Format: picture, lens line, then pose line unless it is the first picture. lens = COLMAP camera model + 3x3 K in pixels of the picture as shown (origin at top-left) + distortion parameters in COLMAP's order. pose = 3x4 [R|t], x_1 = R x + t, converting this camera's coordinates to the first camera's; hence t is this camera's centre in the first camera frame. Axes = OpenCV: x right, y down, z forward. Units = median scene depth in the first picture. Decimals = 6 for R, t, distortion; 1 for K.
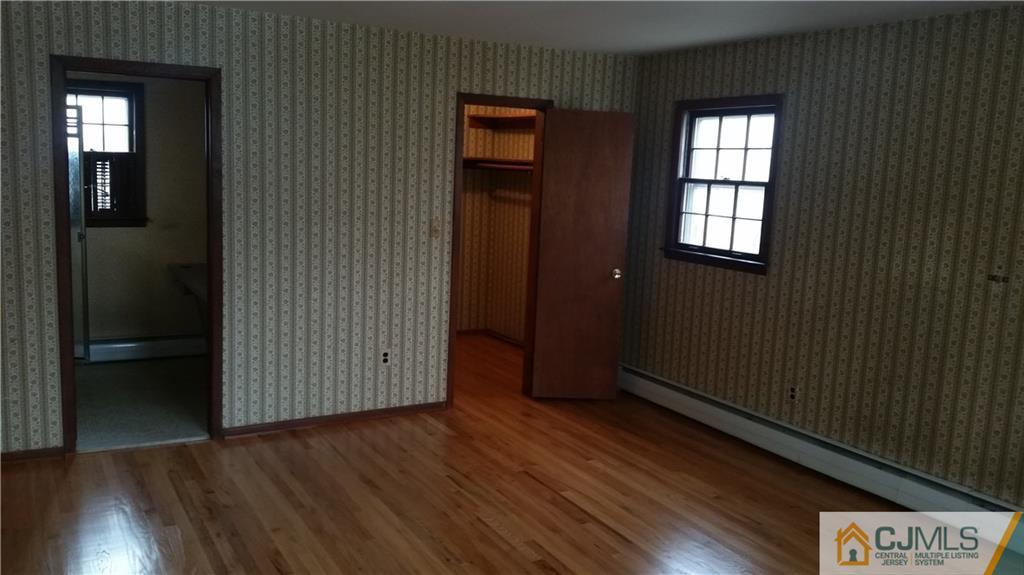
lens RADIAL K [[820.9, 0, 512.0], [0, 820.9, 287.5], [0, 0, 1]] dist [-0.001919, -0.003018]
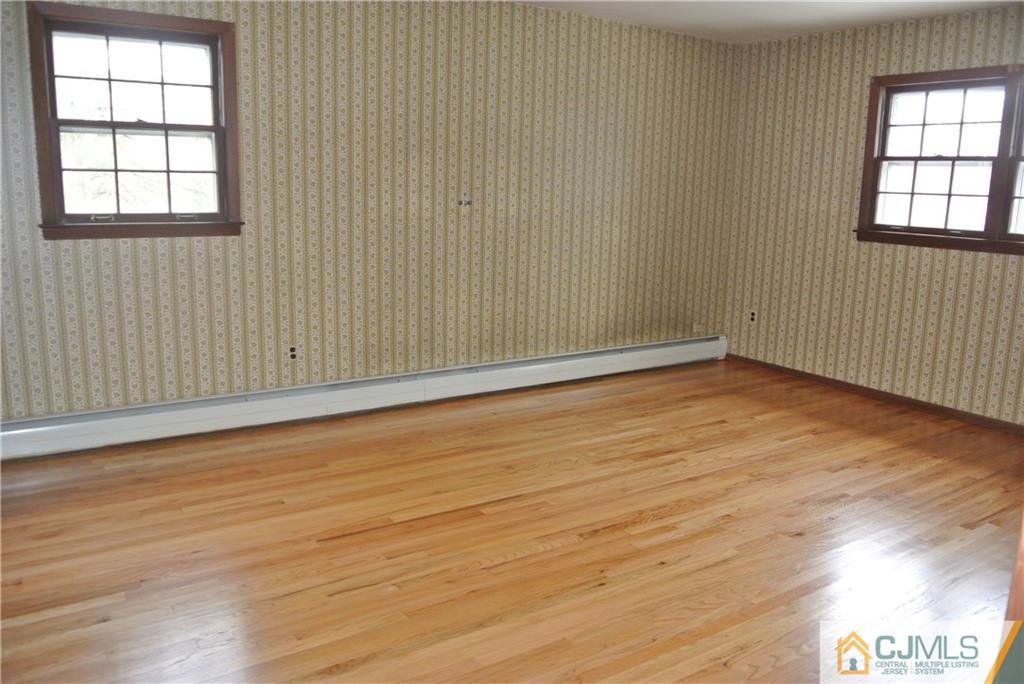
lens RADIAL K [[797.6, 0, 512.6], [0, 797.6, 348.8], [0, 0, 1]] dist [-0.083131, 0.038490]
pose [[-0.061987, -0.244750, 0.967603, -0.670565], [0.118748, 0.960772, 0.250630, -0.090857], [-0.990988, 0.130436, -0.030491, 0.924796]]
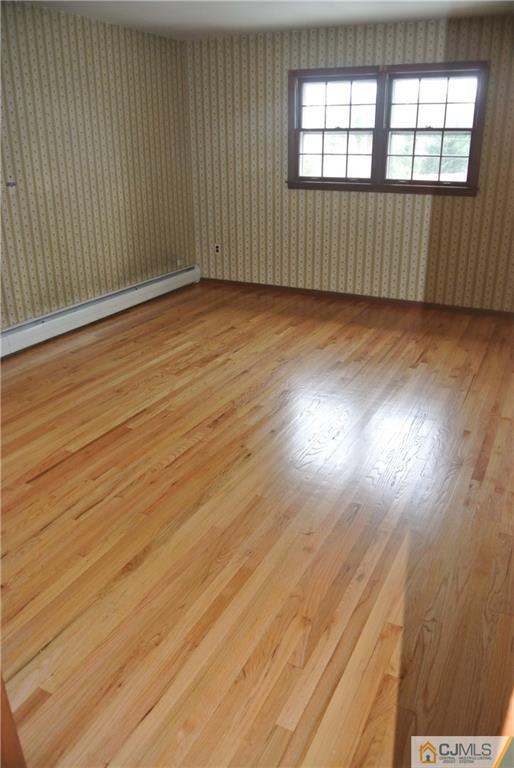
lens RADIAL K [[598.2, 0, 257.0], [0, 598.2, 384.0], [0, 0, 1]] dist [-0.083131, 0.038490]
pose [[-0.542386, -0.354657, 0.761601, -0.616140], [0.106746, 0.870089, 0.481198, -0.157044], [-0.833321, 0.342293, -0.434065, 1.142762]]
